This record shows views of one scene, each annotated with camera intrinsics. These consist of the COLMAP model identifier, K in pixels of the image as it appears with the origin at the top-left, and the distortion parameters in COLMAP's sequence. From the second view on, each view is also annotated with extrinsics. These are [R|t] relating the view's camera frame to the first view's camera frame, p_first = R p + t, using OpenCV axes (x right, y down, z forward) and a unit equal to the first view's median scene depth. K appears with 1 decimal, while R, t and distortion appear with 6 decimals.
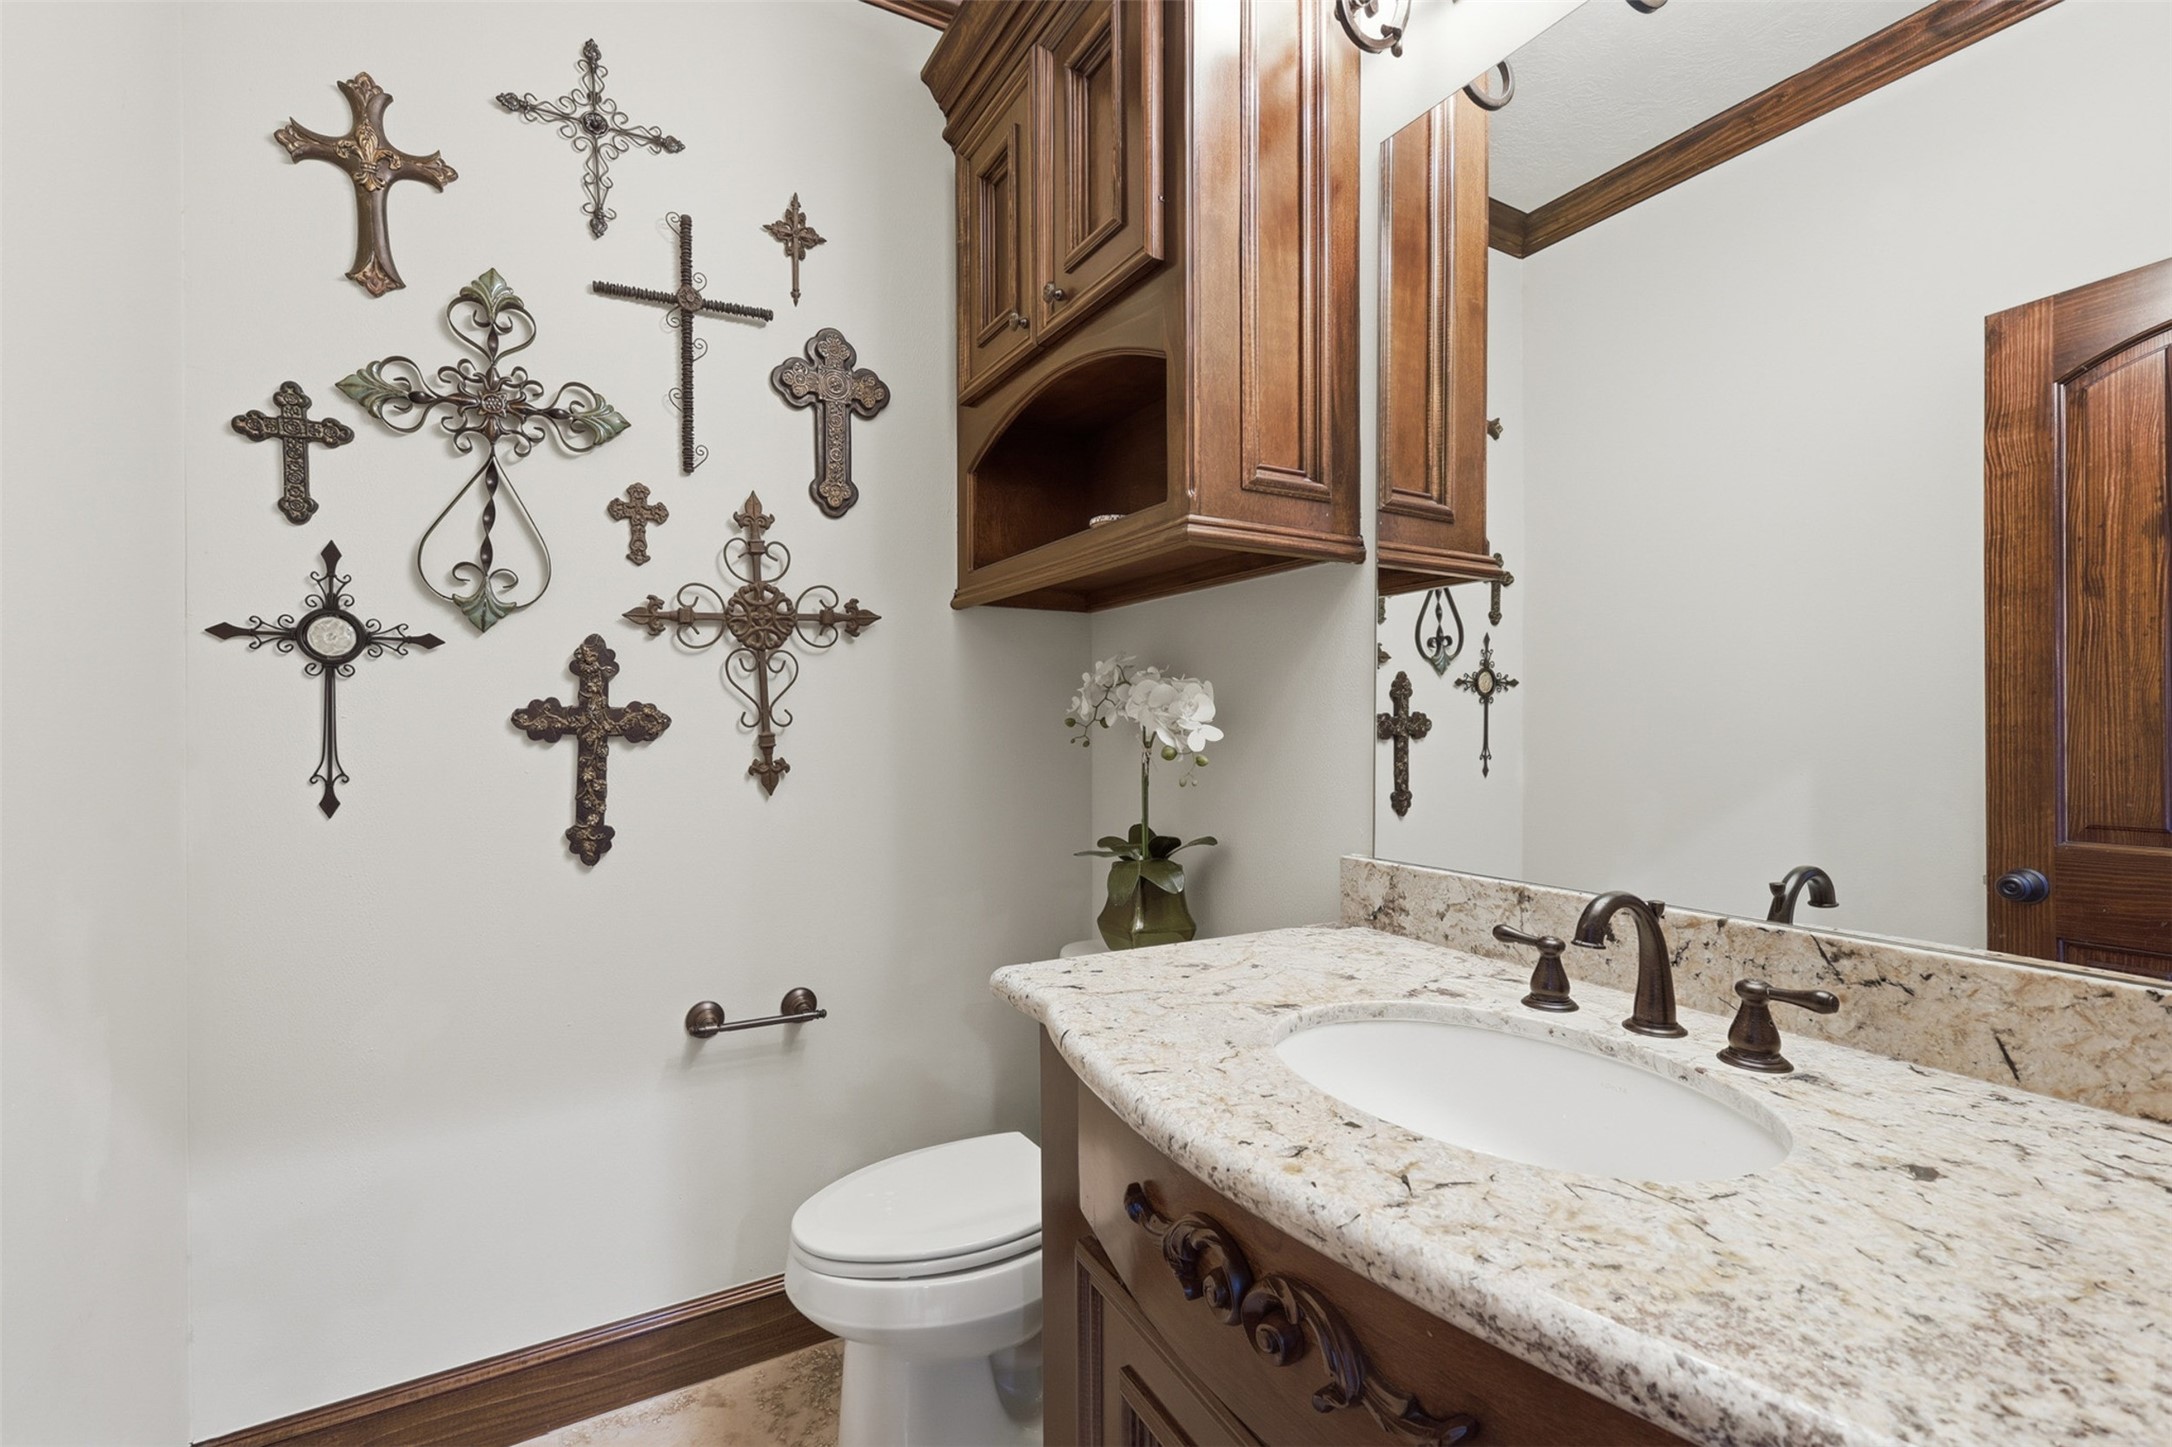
lens RADIAL K [[952.6, 0, 1087.3], [0, 952.6, 727.9], [0, 0, 1]] dist [0.000242, 0.000039]
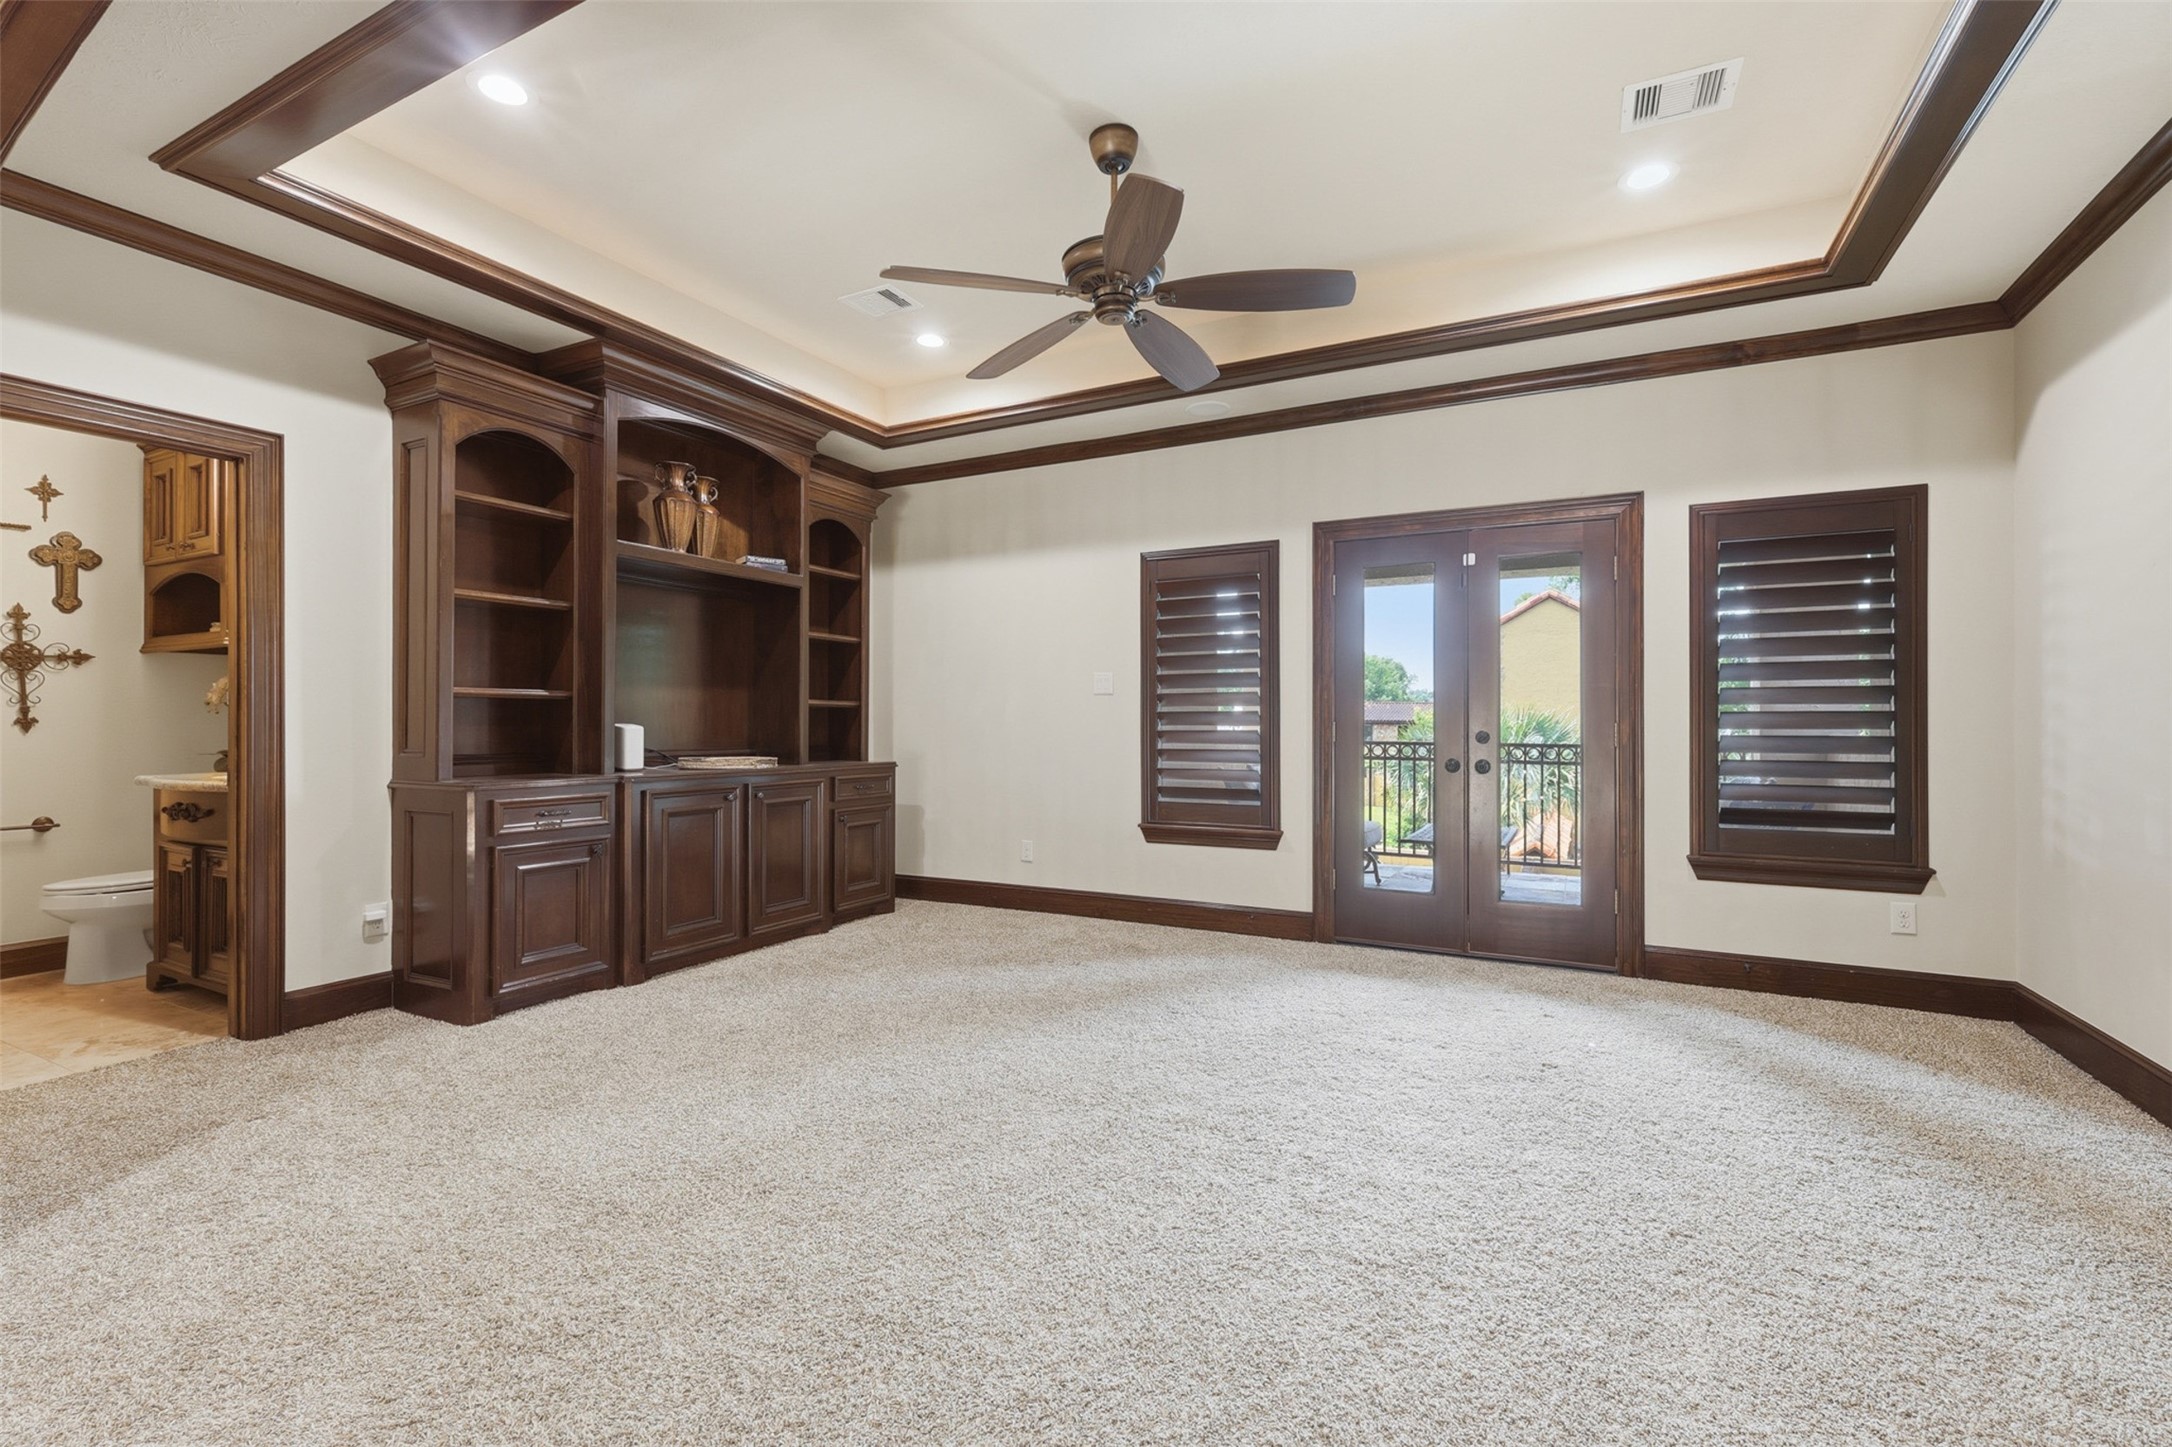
lens RADIAL K [[952.6, 0, 1083.6], [0, 952.6, 718.3], [0, 0, 1]] dist [0.000242, 0.000039]
pose [[0.842415, 0.008210, 0.538766, 0.579128], [-0.004939, 0.999960, -0.007516, 0.038976], [-0.538806, 0.003671, 0.842422, -2.318387]]
